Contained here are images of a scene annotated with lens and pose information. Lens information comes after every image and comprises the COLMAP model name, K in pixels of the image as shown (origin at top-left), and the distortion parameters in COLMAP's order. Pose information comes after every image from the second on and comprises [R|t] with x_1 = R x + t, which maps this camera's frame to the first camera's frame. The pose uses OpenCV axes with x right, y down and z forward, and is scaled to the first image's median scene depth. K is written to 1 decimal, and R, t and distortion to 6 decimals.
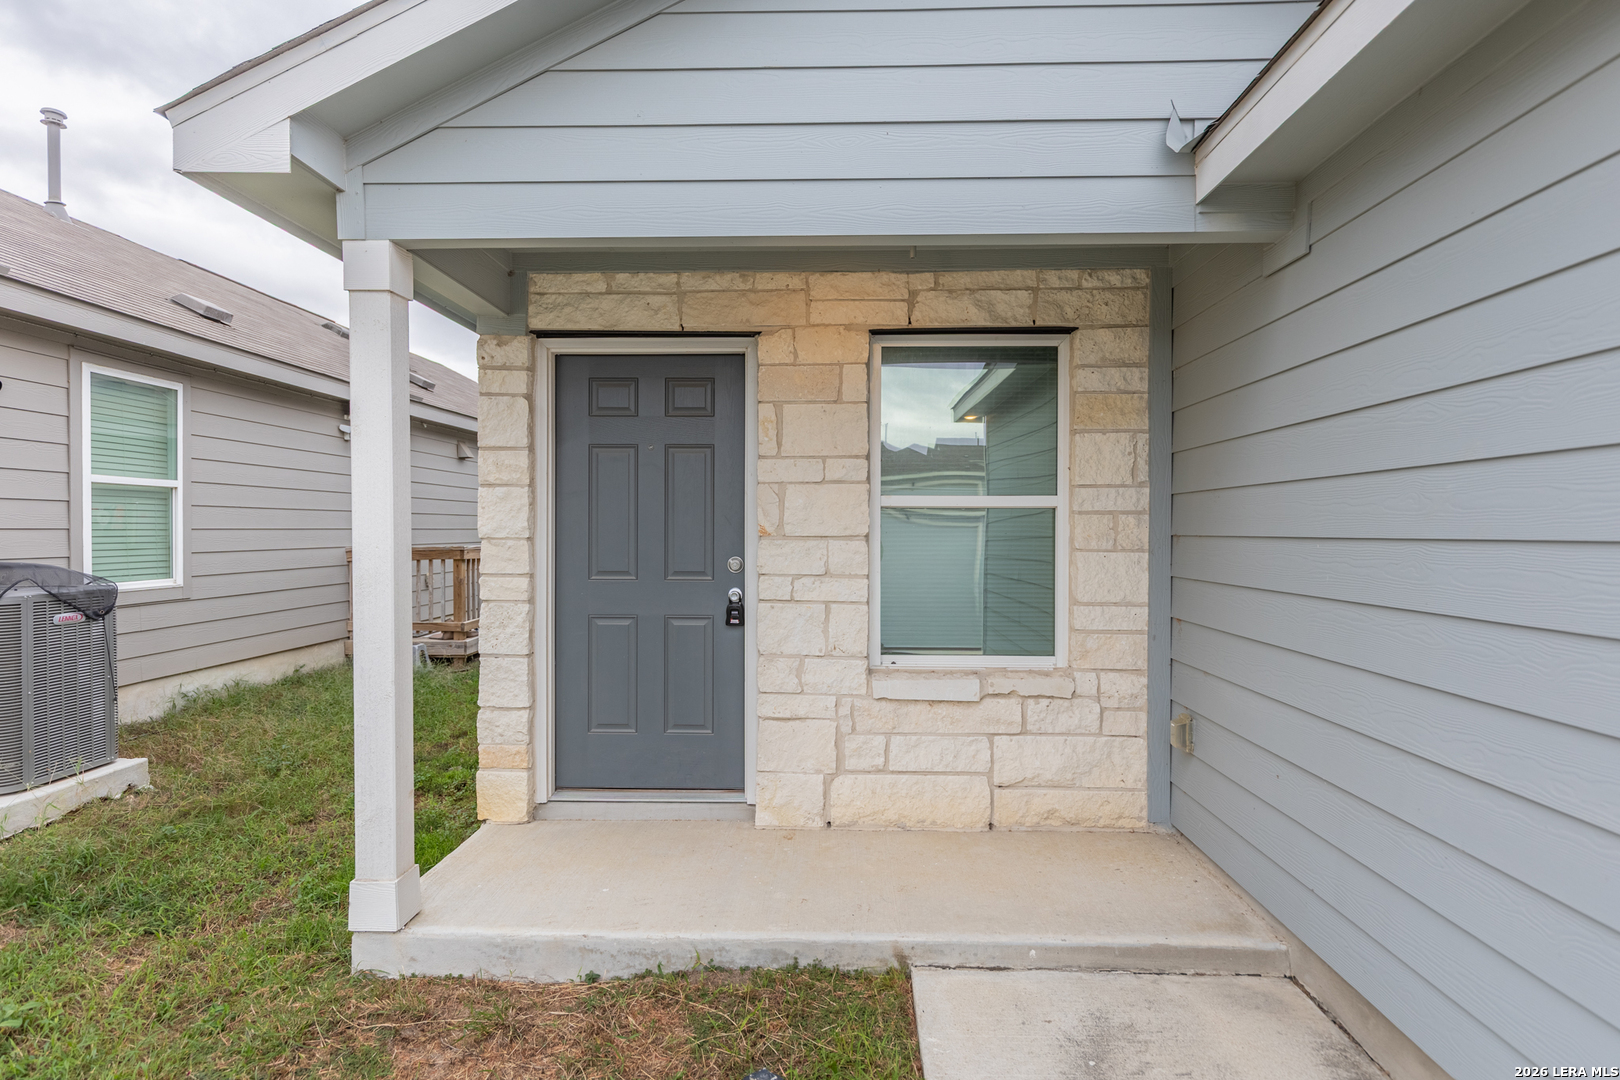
lens RADIAL K [[925.3, 0, 809.0], [0, 925.3, 534.9], [0, 0, 1]] dist [0.009168, 0.000473]
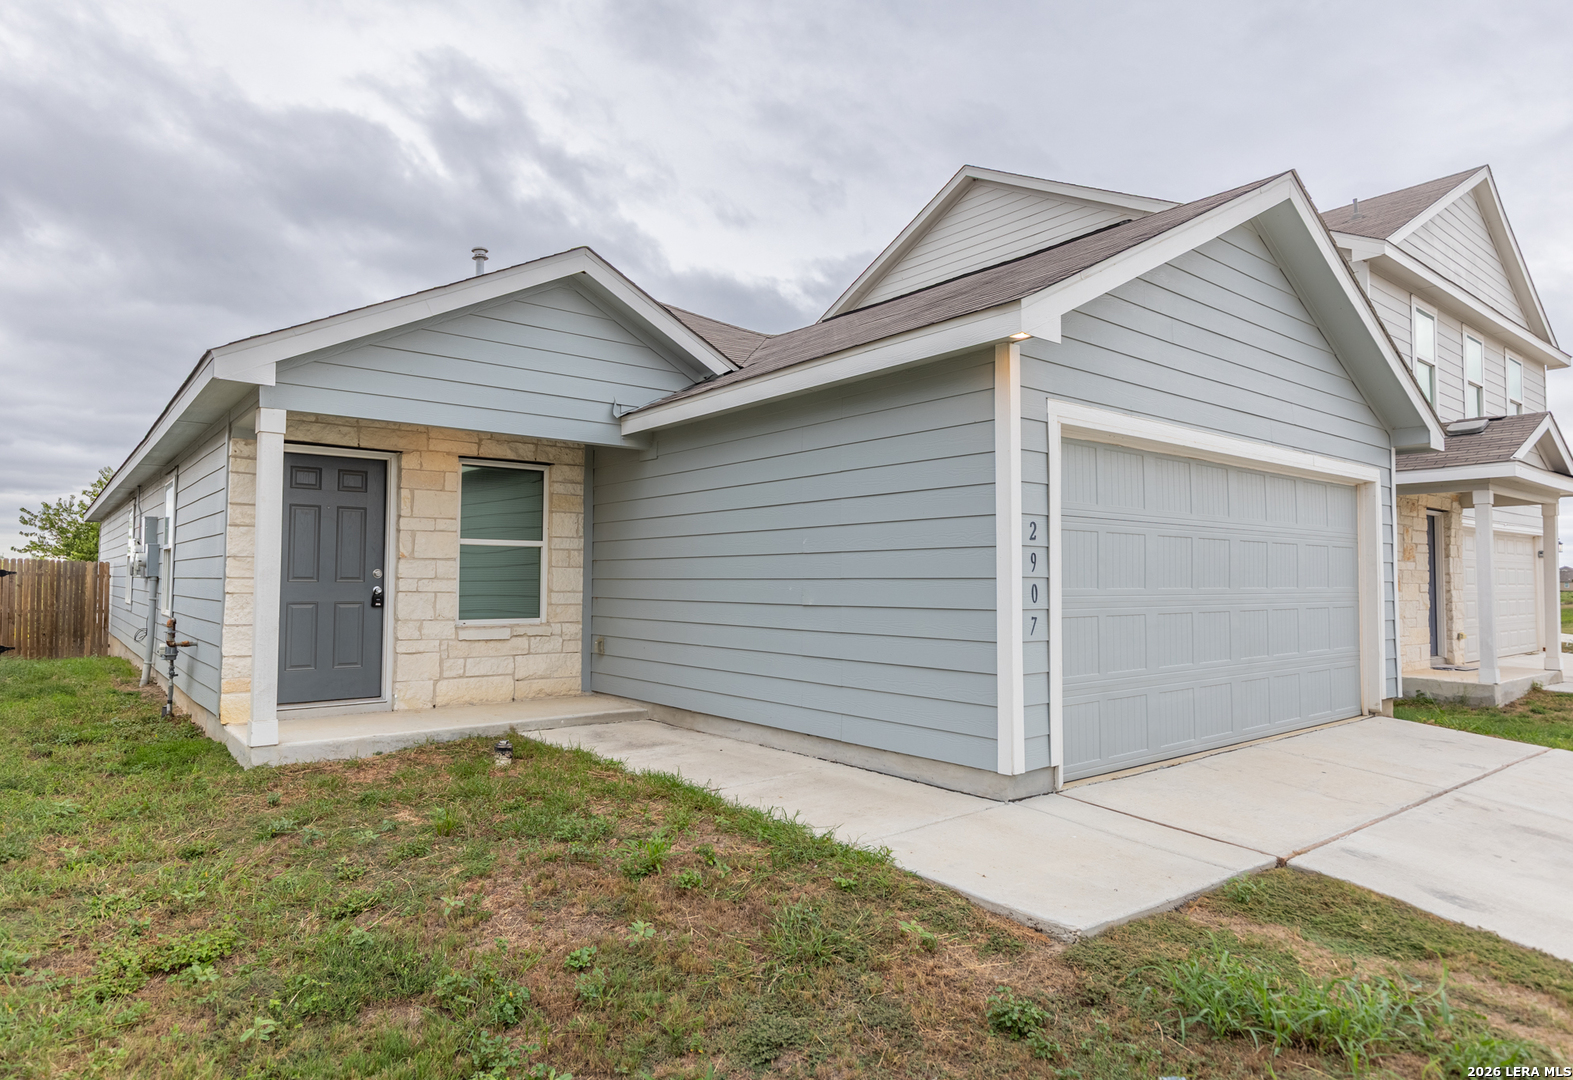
lens RADIAL K [[922.3, 0, 786.3], [0, 922.3, 541.3], [0, 0, 1]] dist [0.001886, 0.000493]
pose [[0.748359, 0.028777, 0.662669, -0.723626], [0.002256, 0.998942, -0.045928, 0.056803], [-0.663290, 0.035866, 0.747502, -0.958695]]
